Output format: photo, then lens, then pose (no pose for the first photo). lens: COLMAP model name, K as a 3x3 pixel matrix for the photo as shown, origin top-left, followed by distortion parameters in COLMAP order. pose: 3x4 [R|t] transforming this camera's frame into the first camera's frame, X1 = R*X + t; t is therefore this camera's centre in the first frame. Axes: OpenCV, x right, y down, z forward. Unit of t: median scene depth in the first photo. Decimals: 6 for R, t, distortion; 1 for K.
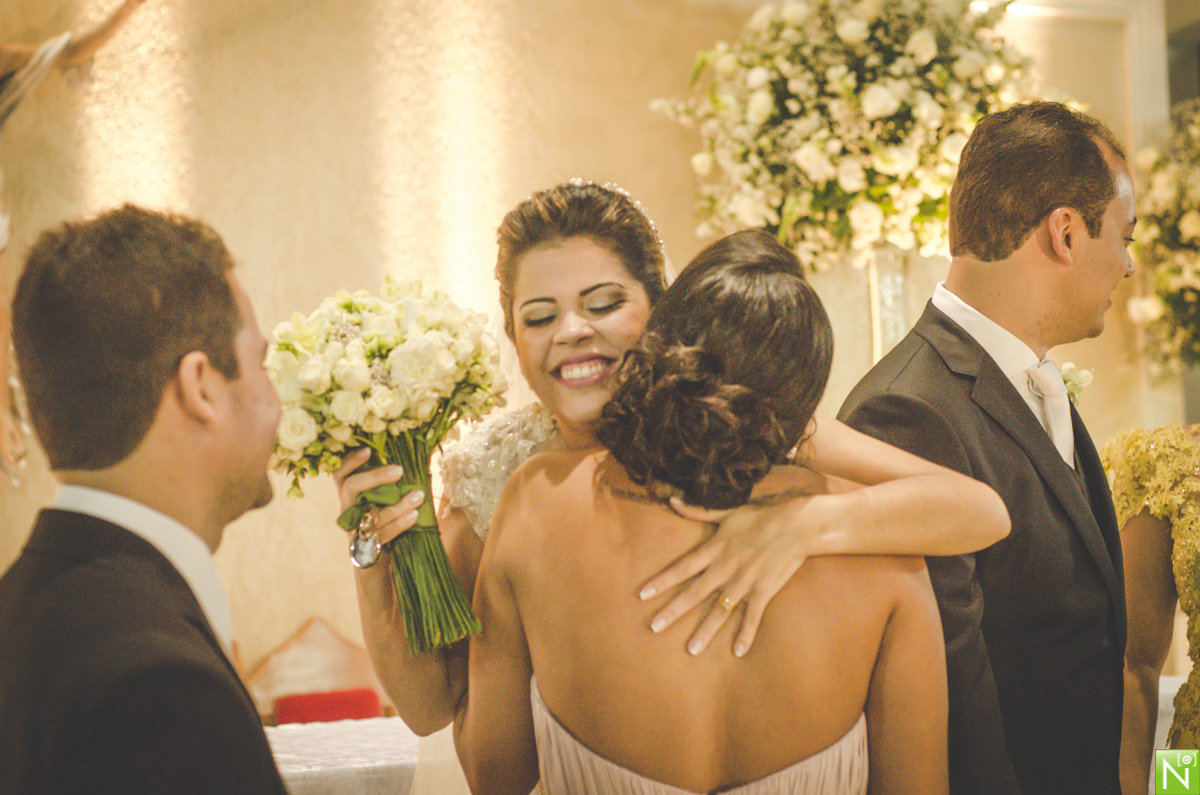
lens RADIAL K [[2655.9, 0, 638.6], [0, 2655.9, 397.4], [0, 0, 1]] dist [-0.026832, 0.000000]
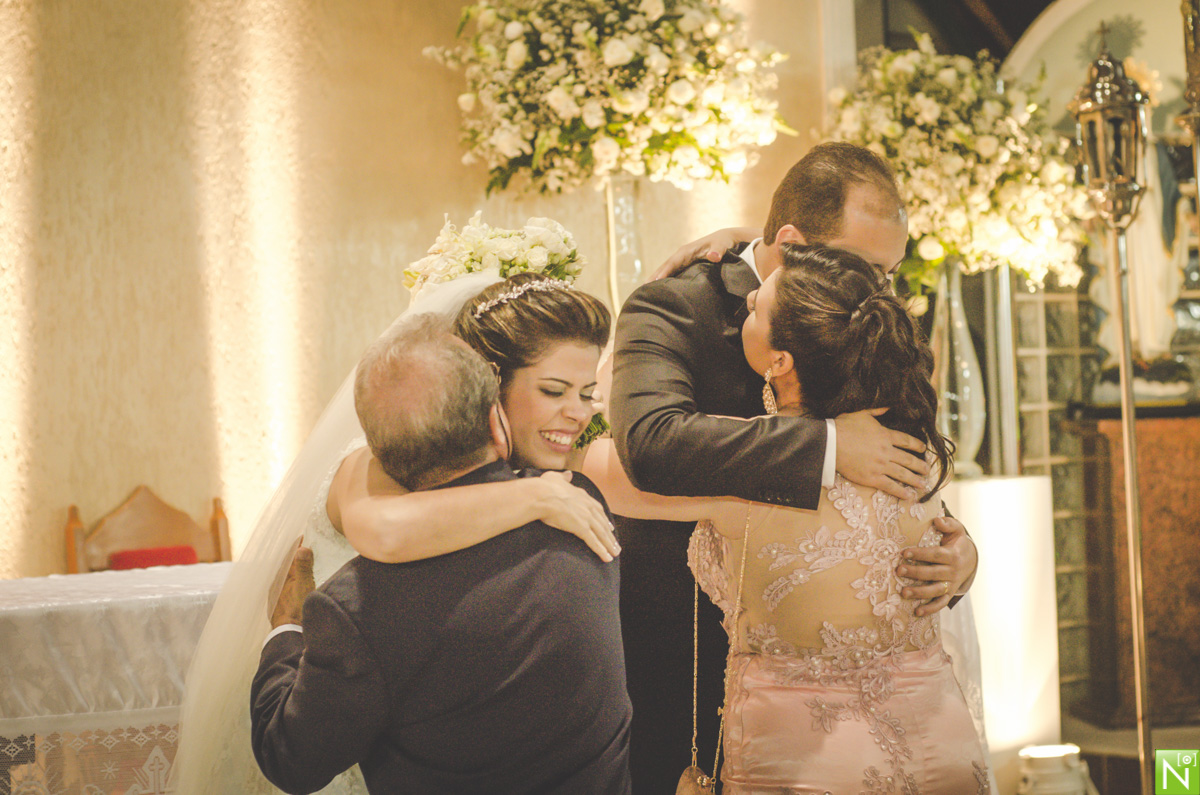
lens RADIAL K [[2655.9, 0, 602.1], [0, 2655.9, 398.0], [0, 0, 1]] dist [-0.026832, 0.000000]
pose [[0.994585, -0.002232, 0.103898, -0.039784], [-0.002384, 0.999016, 0.044282, -0.008892], [-0.103895, -0.044290, 0.993602, -0.190225]]
